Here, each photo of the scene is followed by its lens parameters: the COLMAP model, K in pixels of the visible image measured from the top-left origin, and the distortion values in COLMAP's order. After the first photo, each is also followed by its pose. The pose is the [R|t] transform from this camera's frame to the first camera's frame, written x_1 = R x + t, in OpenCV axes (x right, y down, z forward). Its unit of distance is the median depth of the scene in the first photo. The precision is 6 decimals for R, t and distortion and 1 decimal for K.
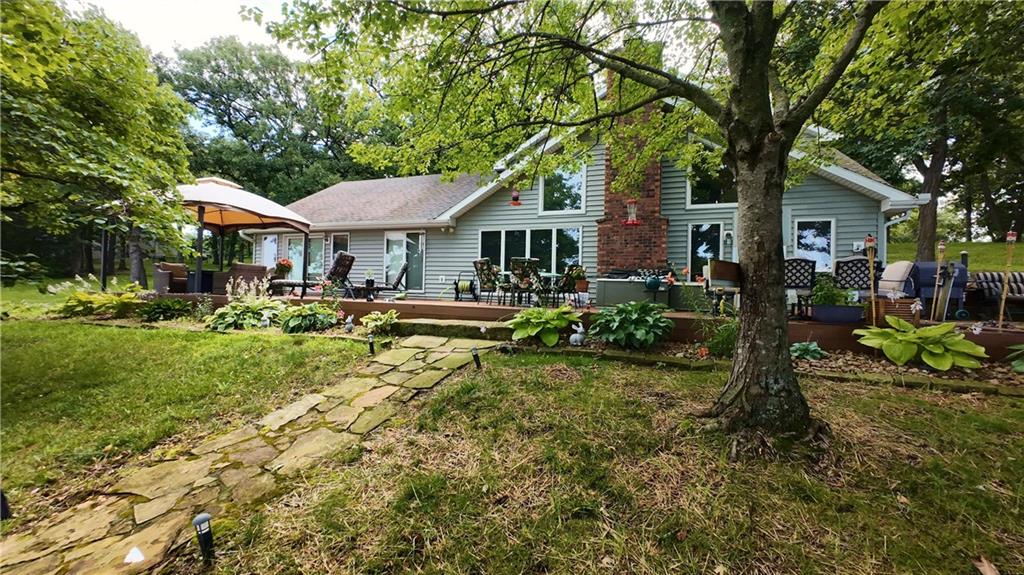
lens RADIAL K [[410.6, 0, 510.9], [0, 410.6, 285.7], [0, 0, 1]] dist [-0.000579, 0.000529]
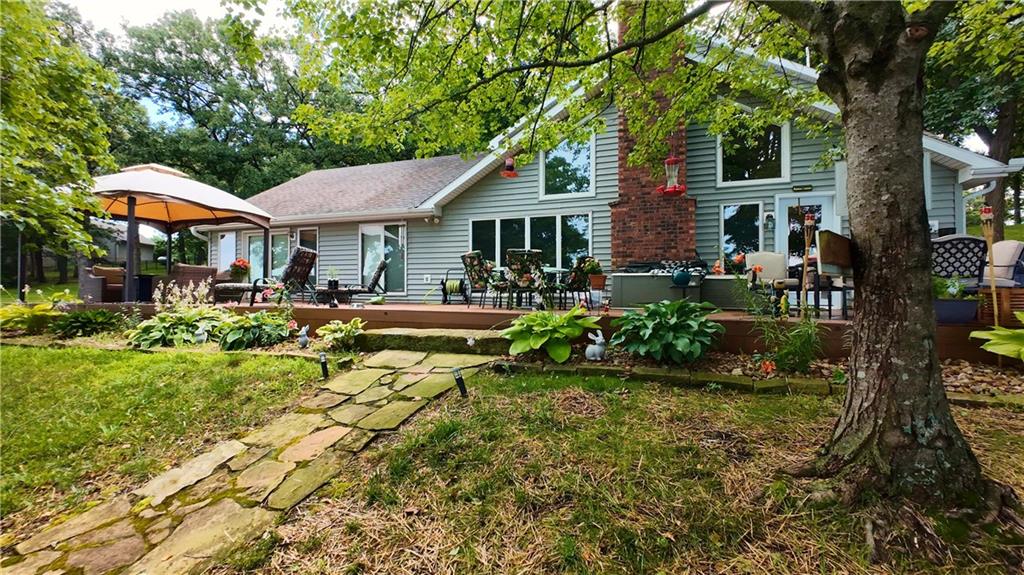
lens RADIAL K [[421.5, 0, 510.4], [0, 421.5, 286.0], [0, 0, 1]] dist [0.000116, 0.000217]
pose [[0.999728, -0.023153, -0.002673, 0.008853], [0.023153, 0.999732, -0.000091, 0.004927], [0.002675, 0.000029, 0.999996, 0.199034]]
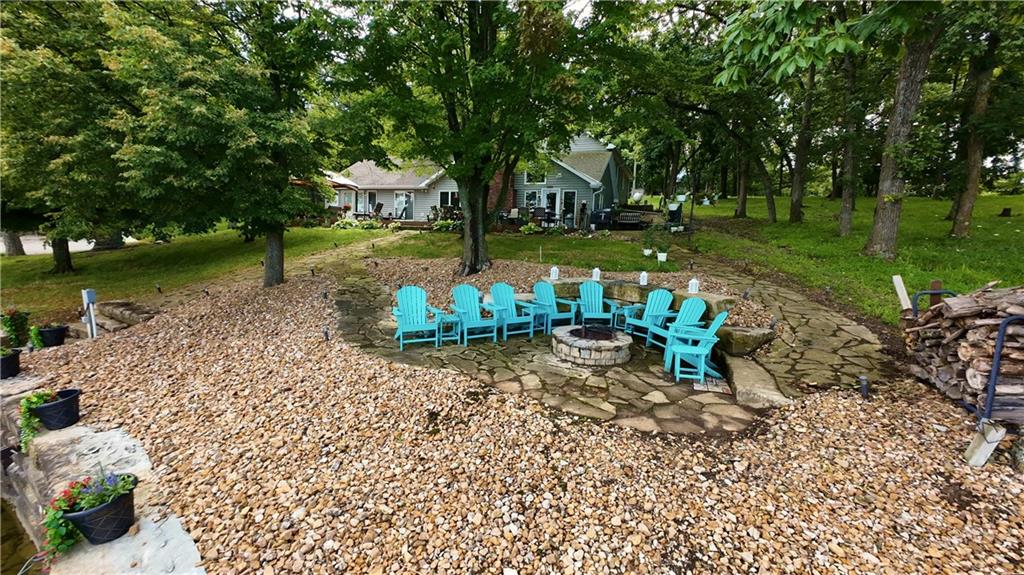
lens RADIAL K [[421.5, 0, 510.4], [0, 421.5, 286.0], [0, 0, 1]] dist [0.000116, 0.000217]
pose [[0.999940, 0.010916, -0.000163, 0.439608], [-0.010798, 0.991128, 0.132475, 0.087983], [0.001608, -0.132465, 0.991186, -1.811373]]
